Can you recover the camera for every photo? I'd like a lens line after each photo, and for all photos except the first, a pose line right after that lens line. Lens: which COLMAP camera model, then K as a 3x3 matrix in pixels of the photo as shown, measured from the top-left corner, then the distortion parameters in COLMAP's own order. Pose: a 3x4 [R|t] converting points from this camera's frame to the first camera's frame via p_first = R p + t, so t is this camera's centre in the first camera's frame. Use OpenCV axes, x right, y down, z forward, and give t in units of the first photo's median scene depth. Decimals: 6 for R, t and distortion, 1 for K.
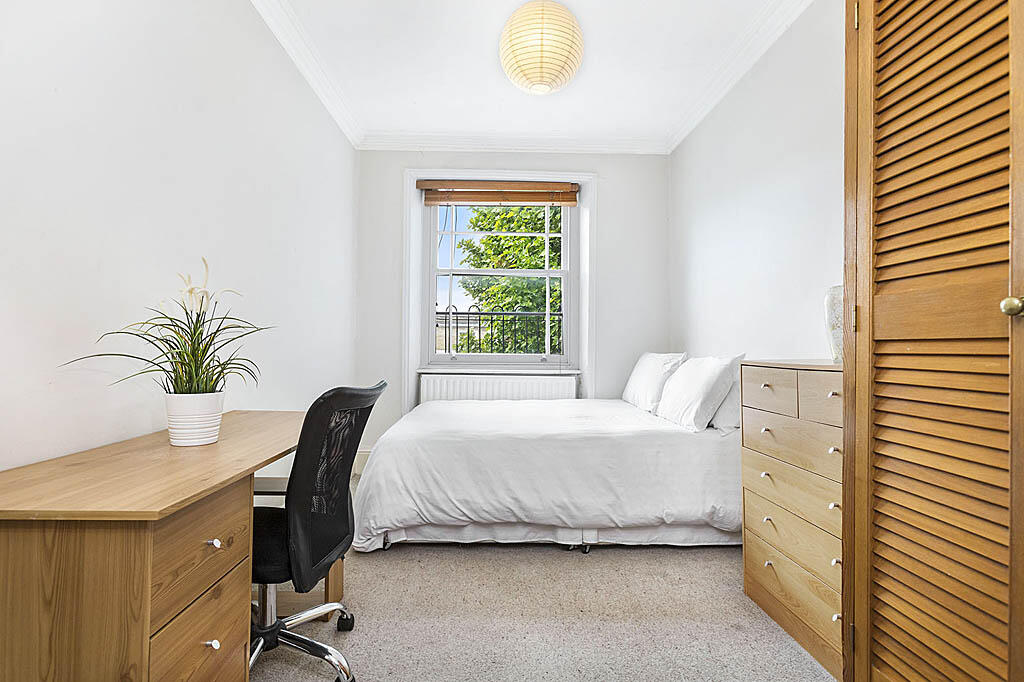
lens RADIAL K [[501.2, 0, 476.1], [0, 501.2, 338.4], [0, 0, 1]] dist [-0.004377, 0.008369]
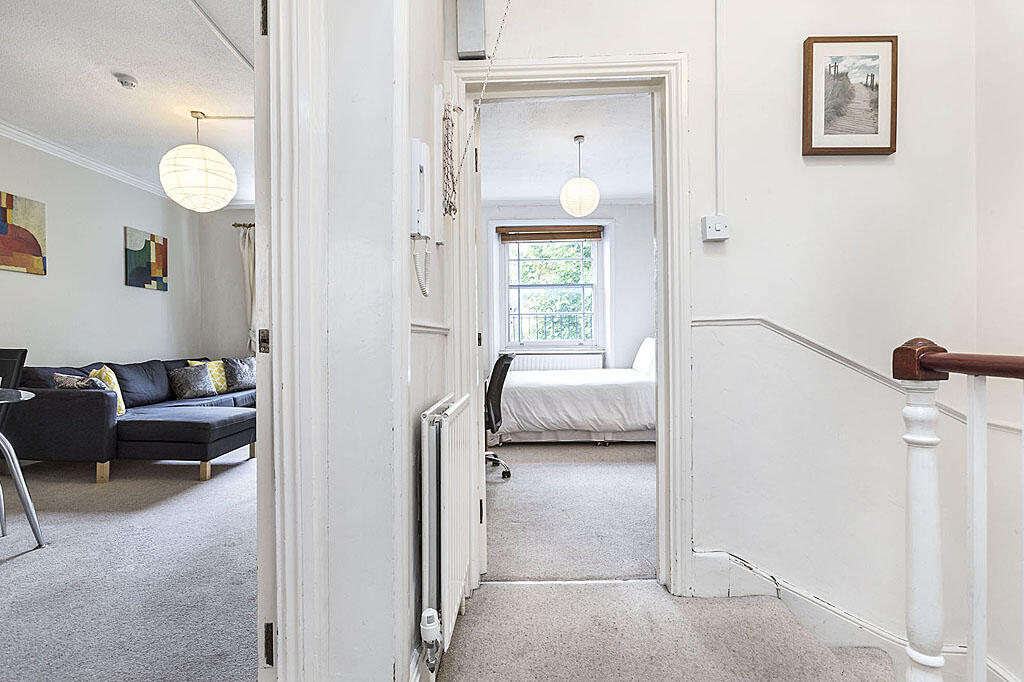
lens RADIAL K [[501.2, 0, 513.3], [0, 501.2, 342.5], [0, 0, 1]] dist [-0.004377, 0.008369]
pose [[0.999763, -0.019333, 0.010029, -0.138131], [0.019008, 0.999323, 0.031506, -0.021072], [-0.010631, -0.031308, 0.999453, -0.840557]]
